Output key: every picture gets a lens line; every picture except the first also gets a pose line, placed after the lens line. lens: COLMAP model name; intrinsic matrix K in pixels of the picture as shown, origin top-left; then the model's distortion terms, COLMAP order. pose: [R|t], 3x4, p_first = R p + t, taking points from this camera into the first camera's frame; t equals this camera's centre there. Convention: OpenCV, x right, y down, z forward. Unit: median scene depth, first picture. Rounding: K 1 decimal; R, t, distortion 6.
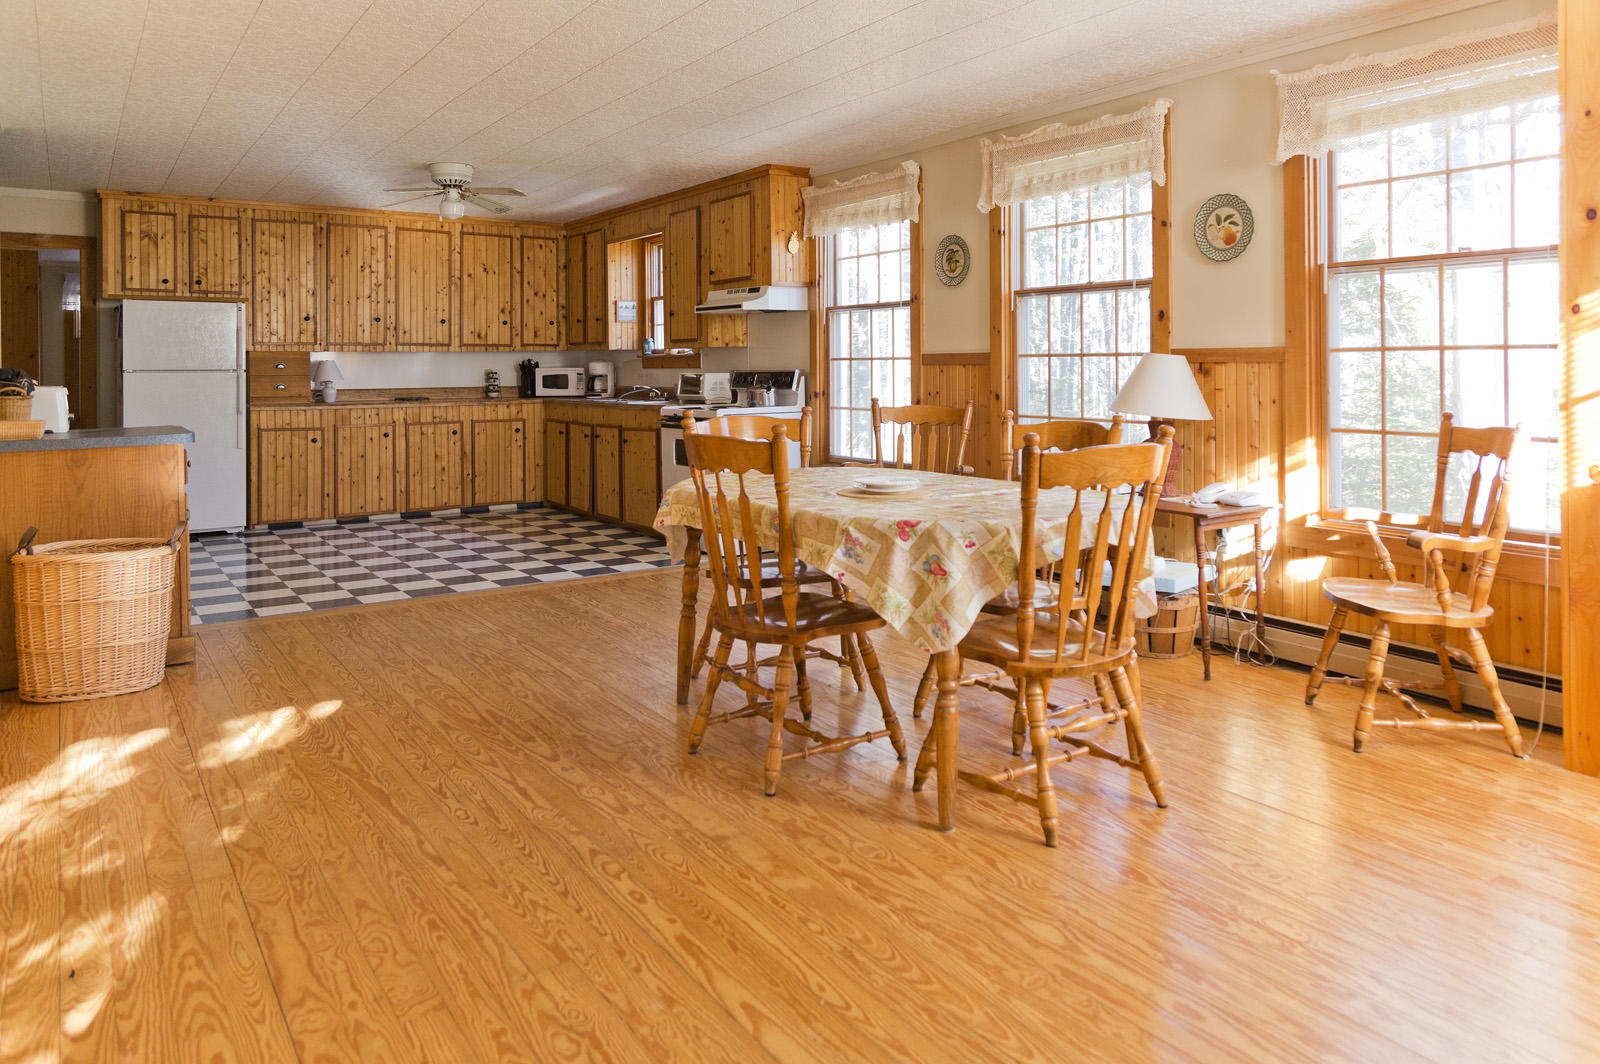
lens RADIAL K [[1094.5, 0, 861.3], [0, 1094.5, 530.2], [0, 0, 1]] dist [-0.003218, -0.001414]
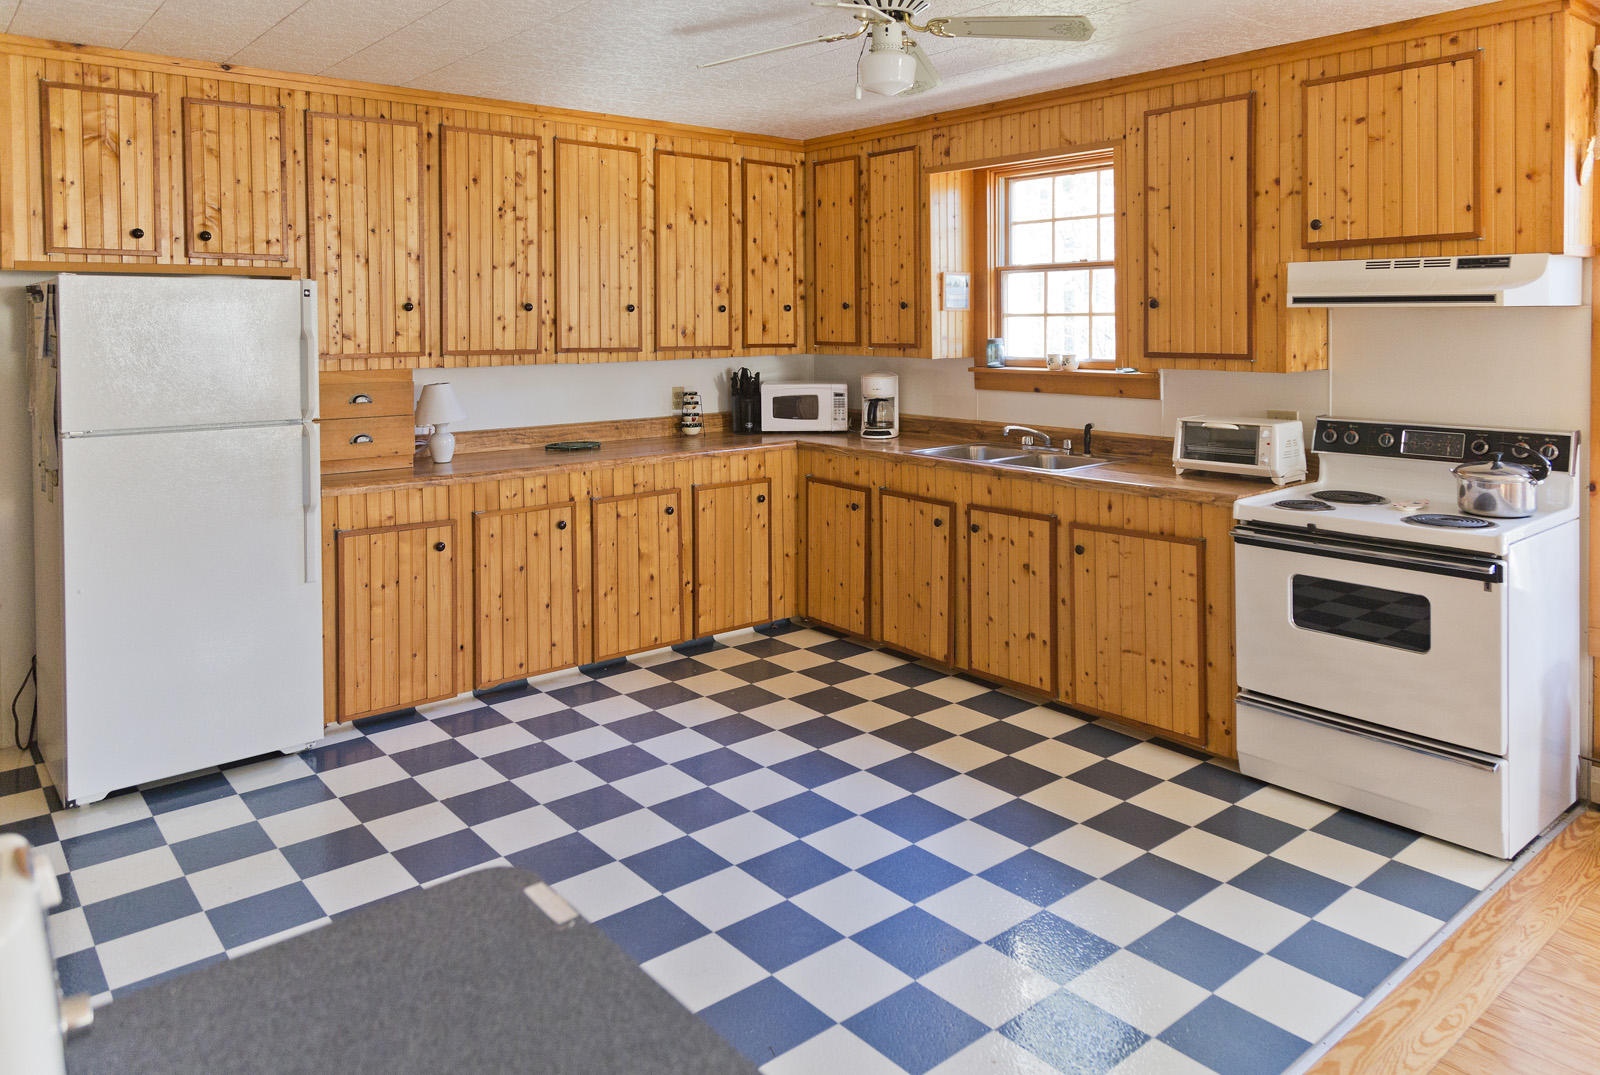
lens RADIAL K [[1058.3, 0, 807.2], [0, 1058.3, 484.5], [0, 0, 1]] dist [0.002010, -0.000375]
pose [[0.996353, -0.013124, 0.084310, -0.355108], [0.012494, 0.999890, 0.007996, -0.108529], [-0.084406, -0.006914, 0.996407, 0.471227]]
